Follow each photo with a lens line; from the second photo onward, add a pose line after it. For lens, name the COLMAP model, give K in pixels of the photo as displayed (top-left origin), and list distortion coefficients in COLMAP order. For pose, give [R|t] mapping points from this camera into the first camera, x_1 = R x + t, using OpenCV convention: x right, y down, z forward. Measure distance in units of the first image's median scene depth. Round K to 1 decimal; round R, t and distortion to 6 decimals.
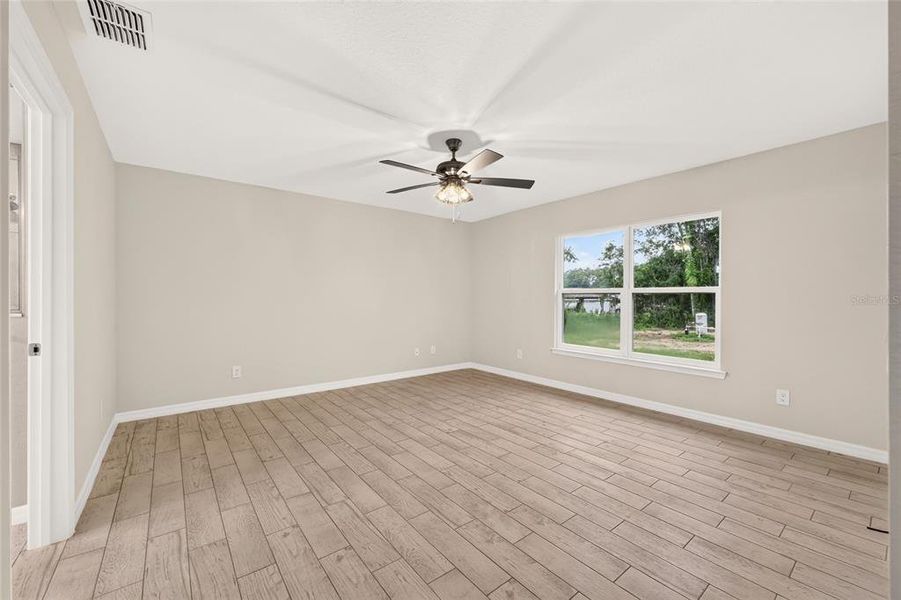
lens RADIAL K [[361.3, 0, 447.3], [0, 361.3, 297.0], [0, 0, 1]] dist [-0.002582, 0.000047]
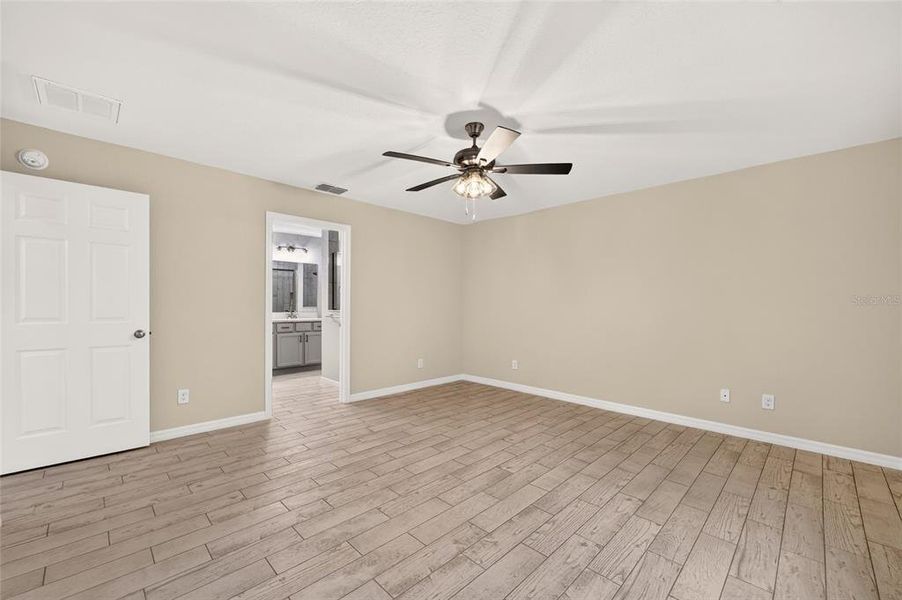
lens RADIAL K [[367.3, 0, 448.1], [0, 367.3, 302.6], [0, 0, 1]] dist [-0.009382, 0.000116]
pose [[0.119213, -0.003986, -0.992861, 0.895532], [-0.007509, 0.999960, -0.004916, 0.001880], [0.992840, 0.008042, 0.119178, 0.843447]]
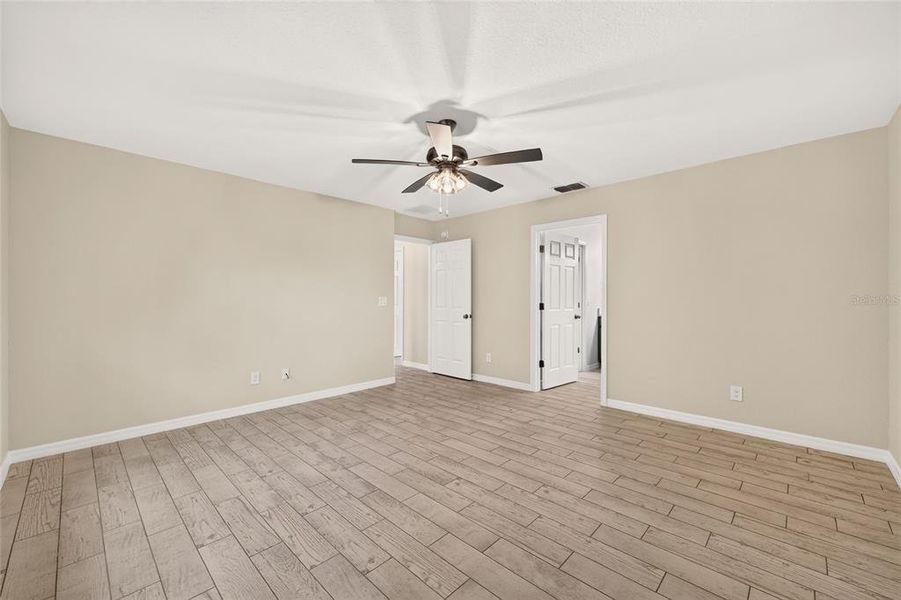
lens RADIAL K [[361.3, 0, 447.3], [0, 361.3, 297.0], [0, 0, 1]] dist [-0.002582, 0.000047]
pose [[-0.989756, -0.000152, -0.142770, 0.143857], [0.000067, 0.999999, -0.001525, -0.005165], [0.142770, -0.001519, -0.989755, 1.890740]]
